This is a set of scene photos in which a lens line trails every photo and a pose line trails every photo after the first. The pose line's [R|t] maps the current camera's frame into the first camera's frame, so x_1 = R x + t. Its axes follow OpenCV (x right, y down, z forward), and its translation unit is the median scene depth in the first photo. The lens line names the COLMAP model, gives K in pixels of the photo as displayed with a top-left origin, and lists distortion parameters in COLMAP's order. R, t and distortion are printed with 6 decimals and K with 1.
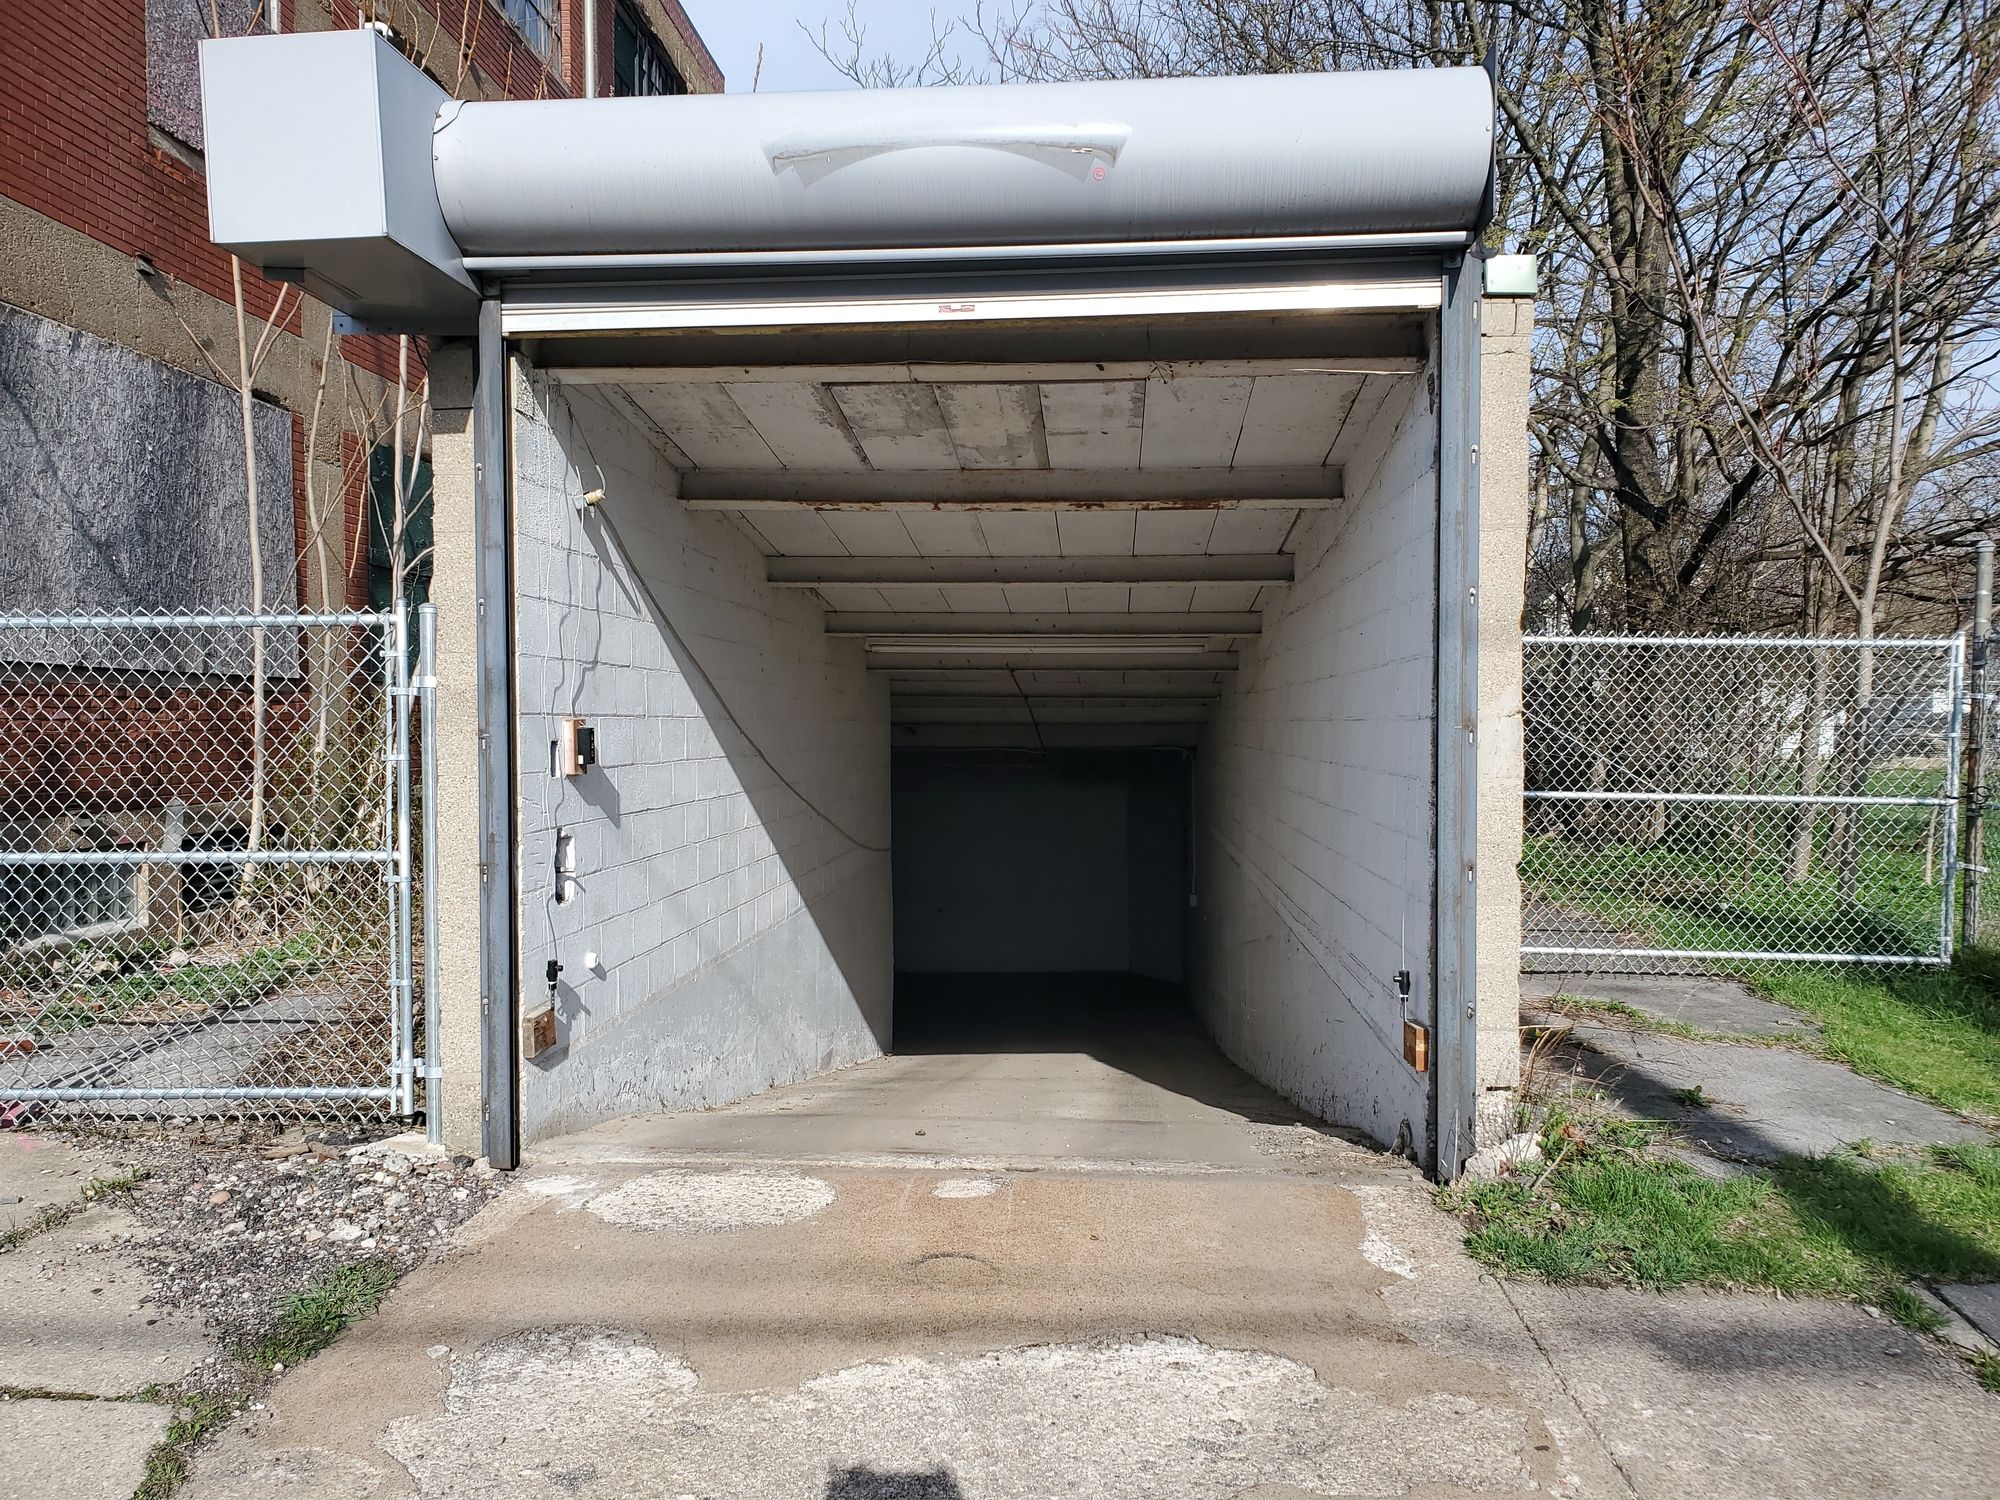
lens RADIAL K [[1542.9, 0, 1001.6], [0, 1542.9, 799.5], [0, 0, 1]] dist [0.040774, -0.000702]
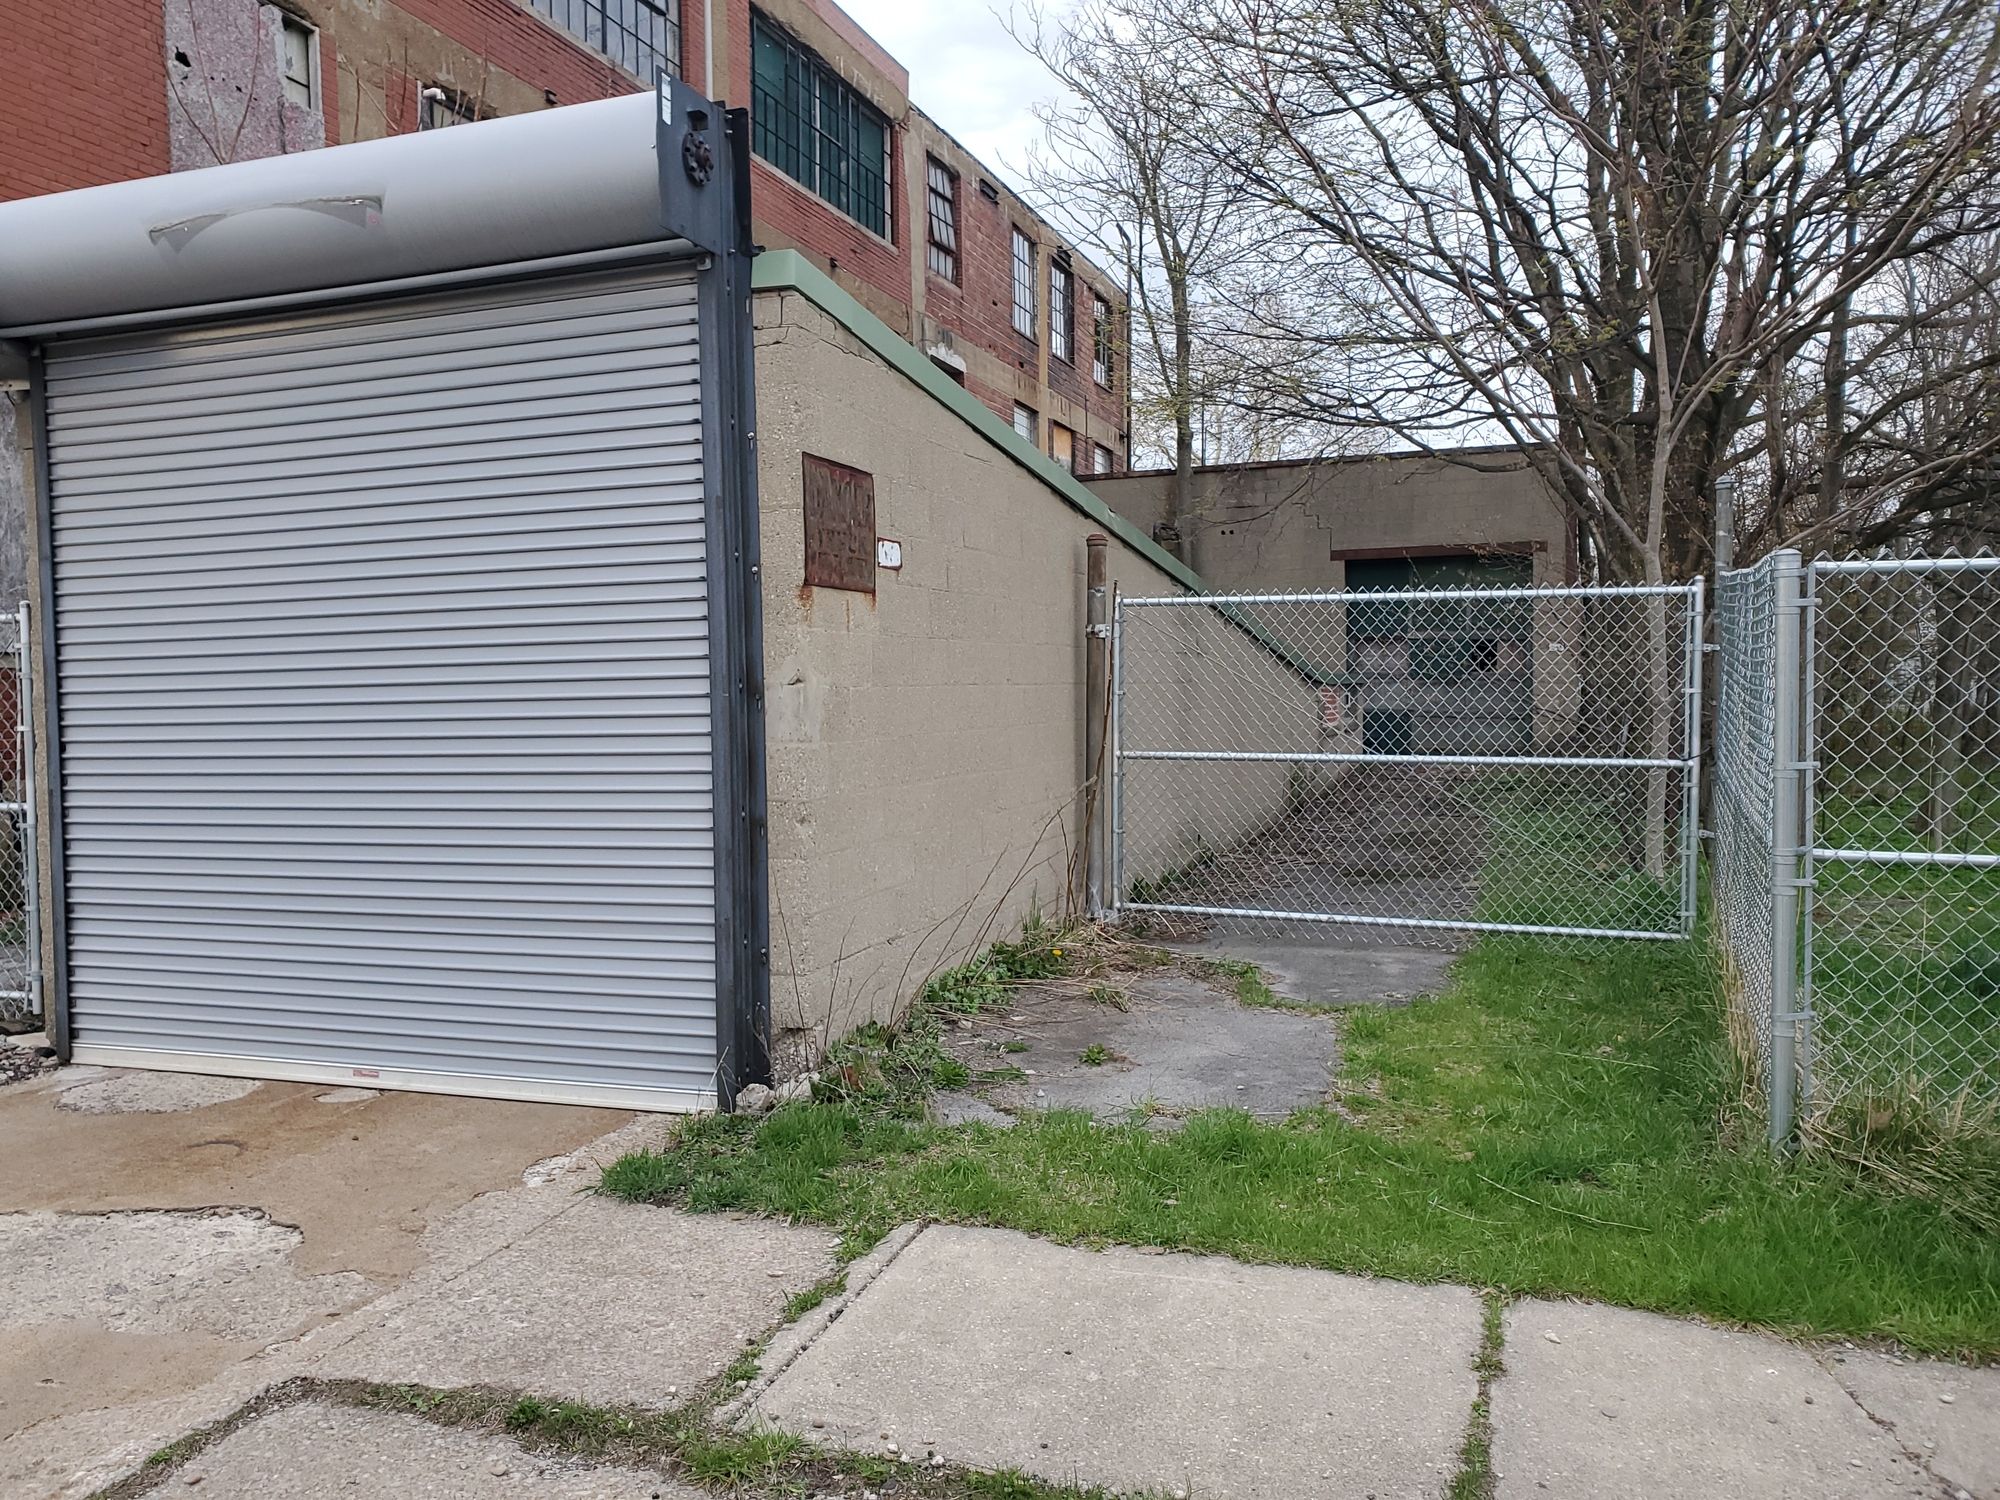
lens RADIAL K [[1541.0, 0, 946.7], [0, 1541.0, 755.7], [0, 0, 1]] dist [0.026143, -0.005305]
pose [[0.955866, -0.003902, -0.293778, 0.691786], [0.001382, 0.999960, -0.008785, 0.007036], [0.293801, 0.007991, 0.955833, 0.017901]]
